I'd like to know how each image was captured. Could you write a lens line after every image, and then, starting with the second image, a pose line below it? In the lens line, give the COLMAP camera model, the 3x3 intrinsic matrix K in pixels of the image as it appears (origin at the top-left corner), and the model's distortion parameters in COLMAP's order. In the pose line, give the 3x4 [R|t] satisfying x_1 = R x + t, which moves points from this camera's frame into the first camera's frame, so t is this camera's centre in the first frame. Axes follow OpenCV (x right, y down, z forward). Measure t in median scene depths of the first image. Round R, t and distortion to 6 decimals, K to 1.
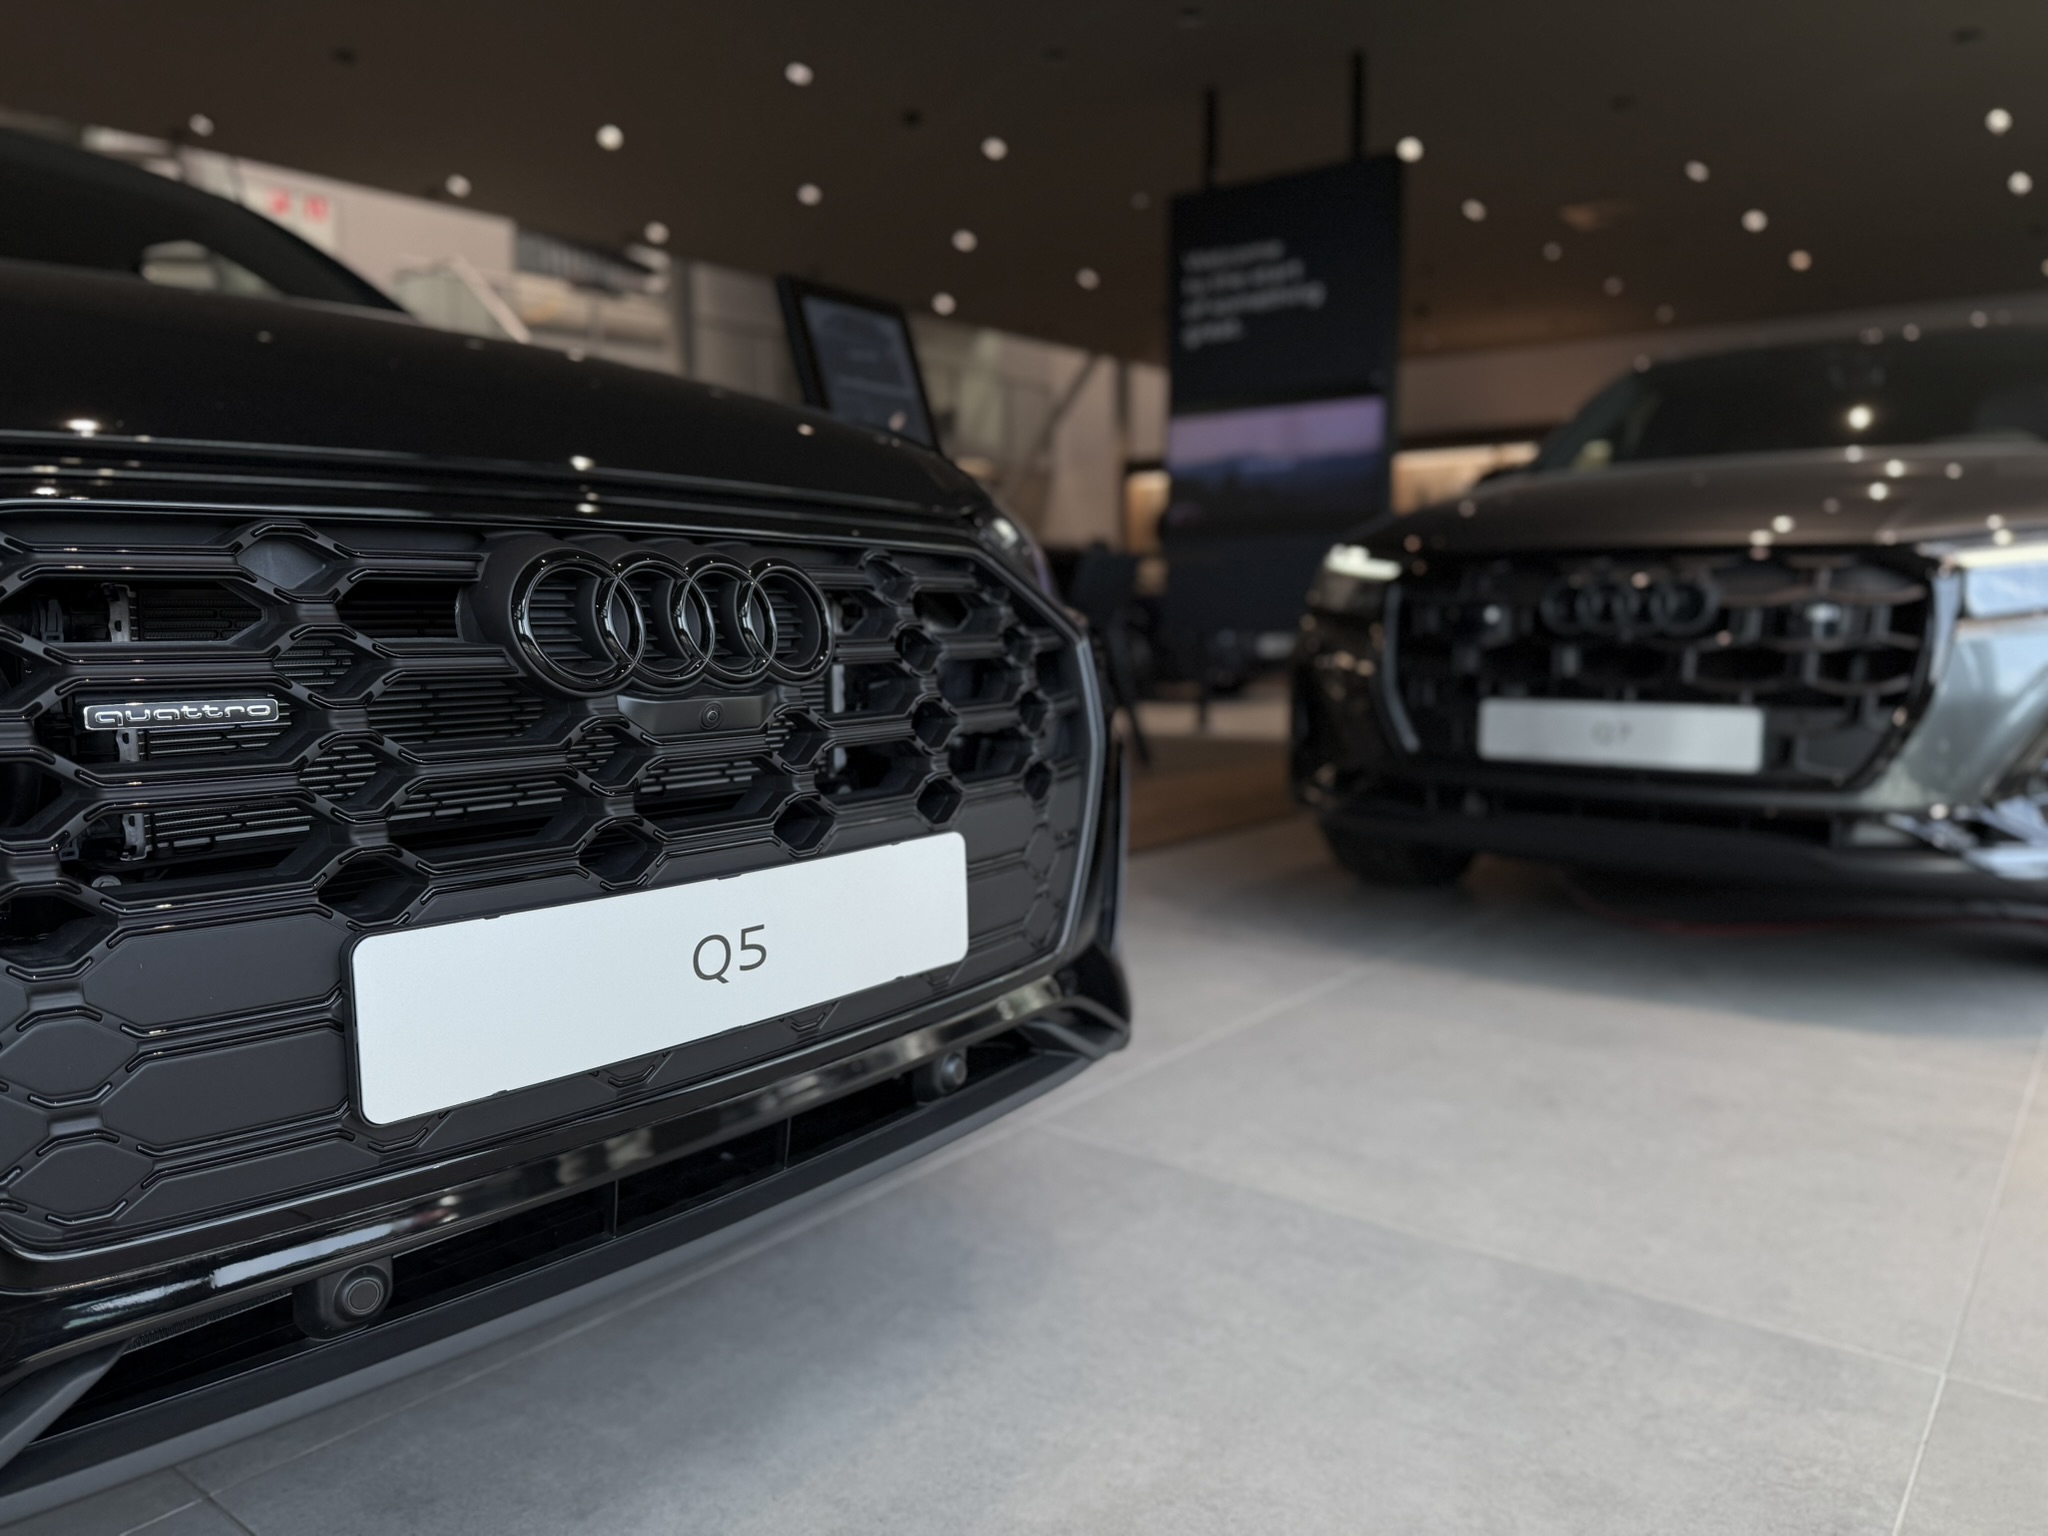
lens RADIAL K [[1455.0, 0, 1020.5], [0, 1455.0, 774.7], [0, 0, 1]] dist [0.007380, 0.005140]
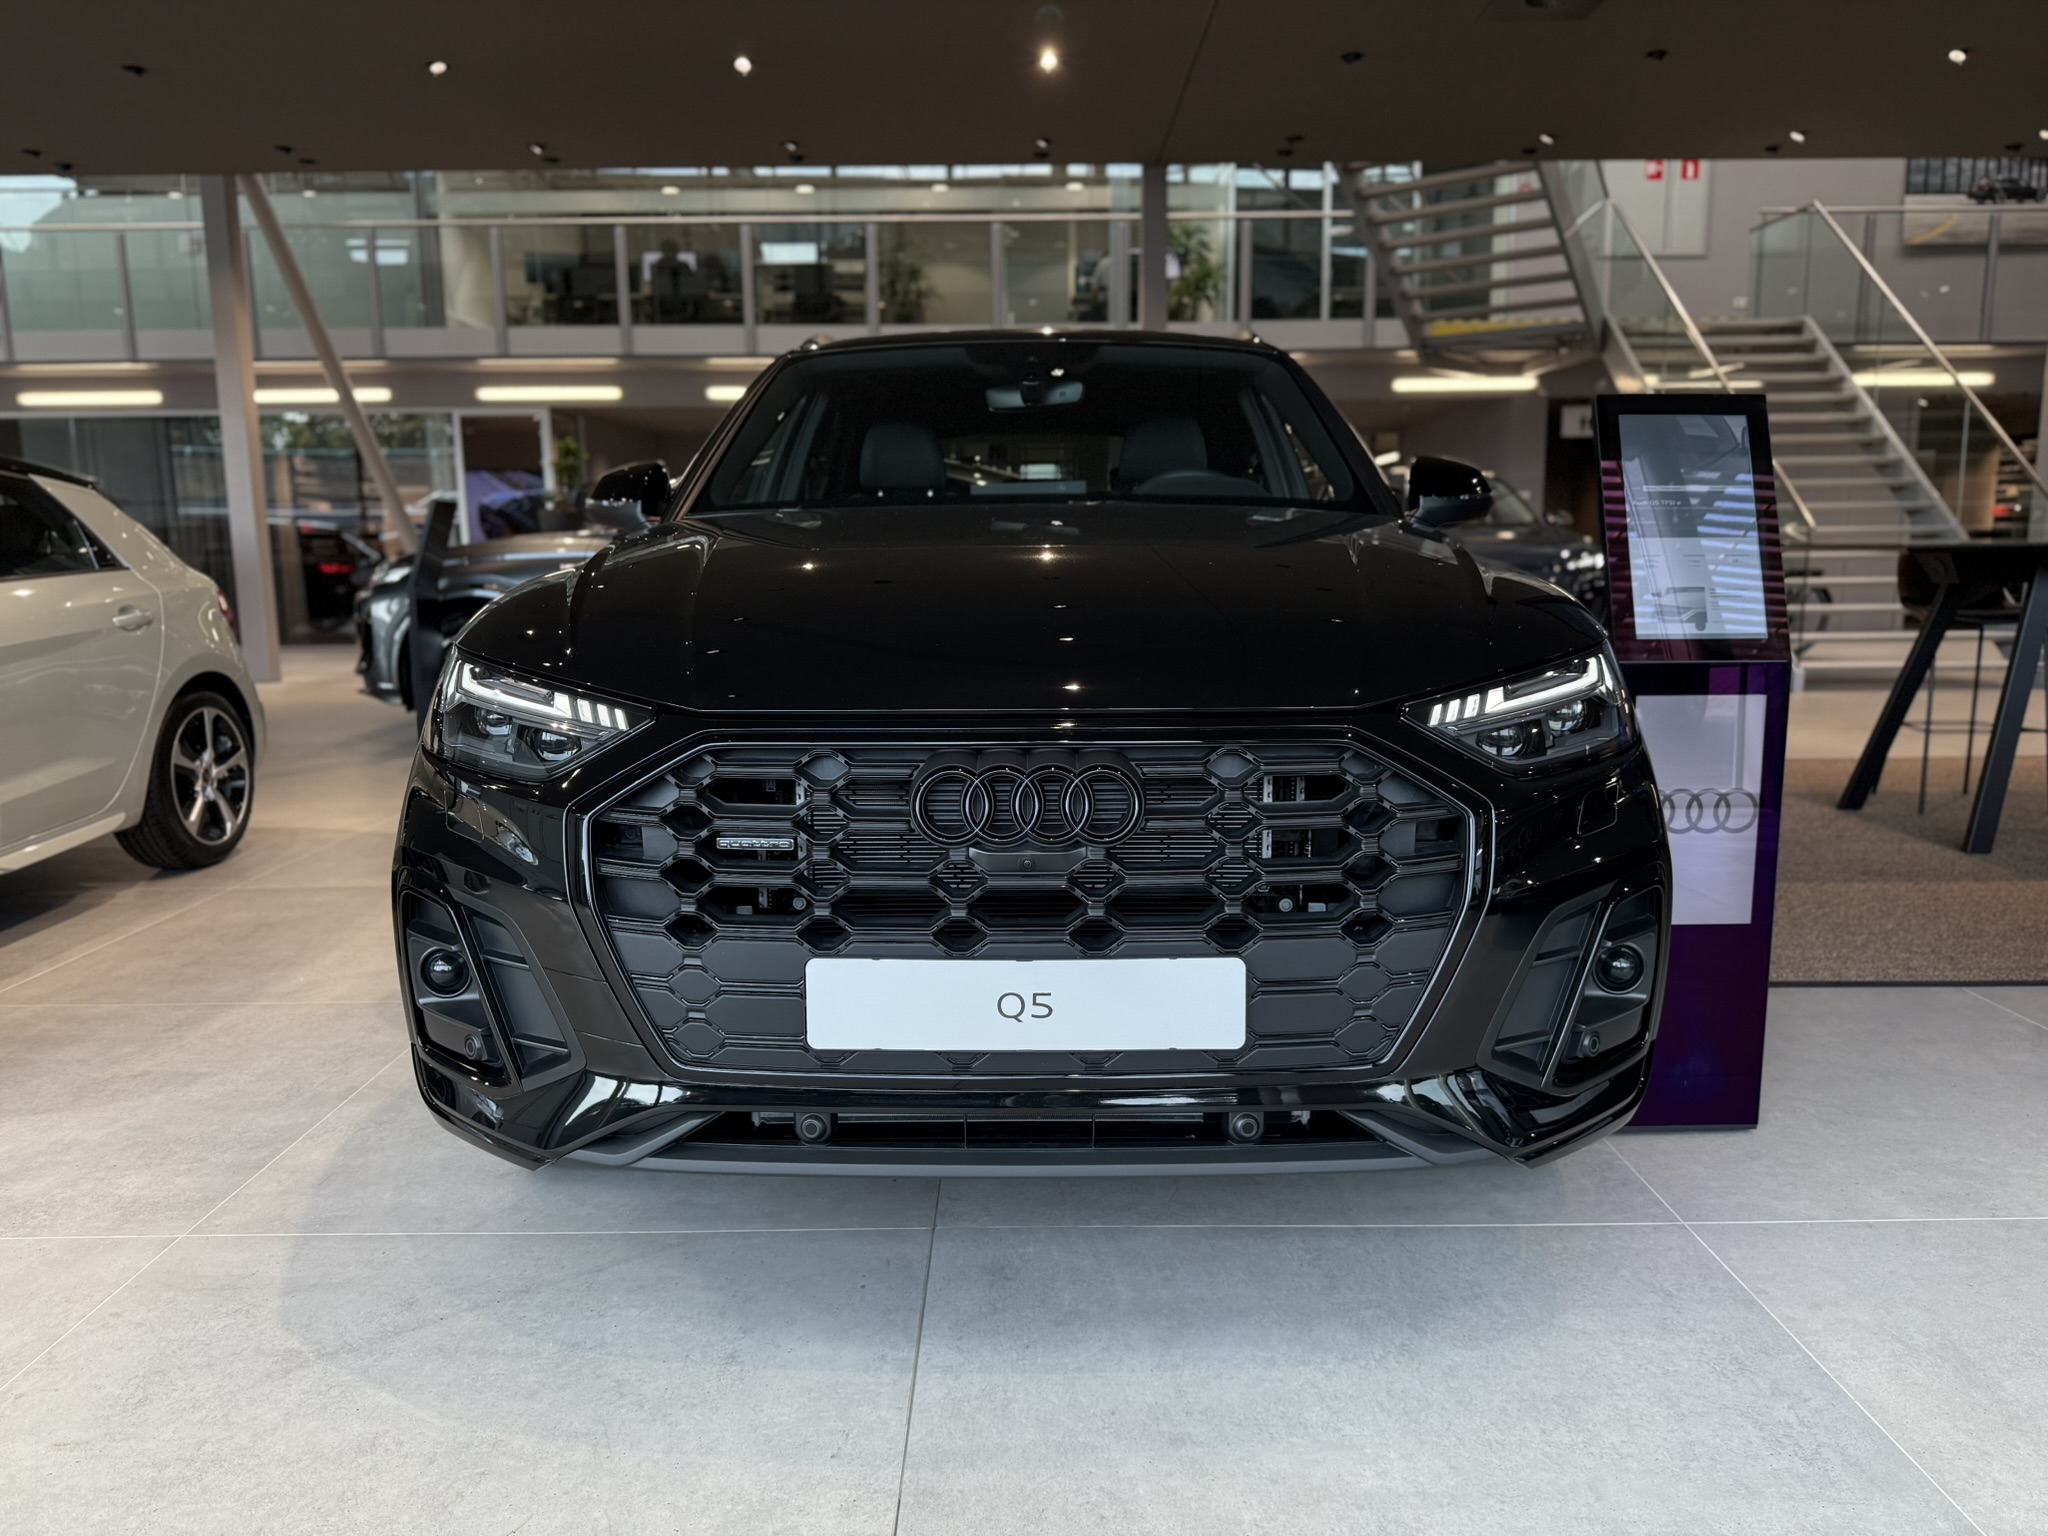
lens RADIAL K [[1455.0, 0, 1020.5], [0, 1455.0, 775.1], [0, 0, 1]] dist [0.007380, 0.005140]
pose [[0.616891, 0.119963, -0.777852, 0.504423], [-0.081065, 0.992744, 0.088815, -0.136478], [0.782862, 0.008267, 0.622140, -0.020352]]
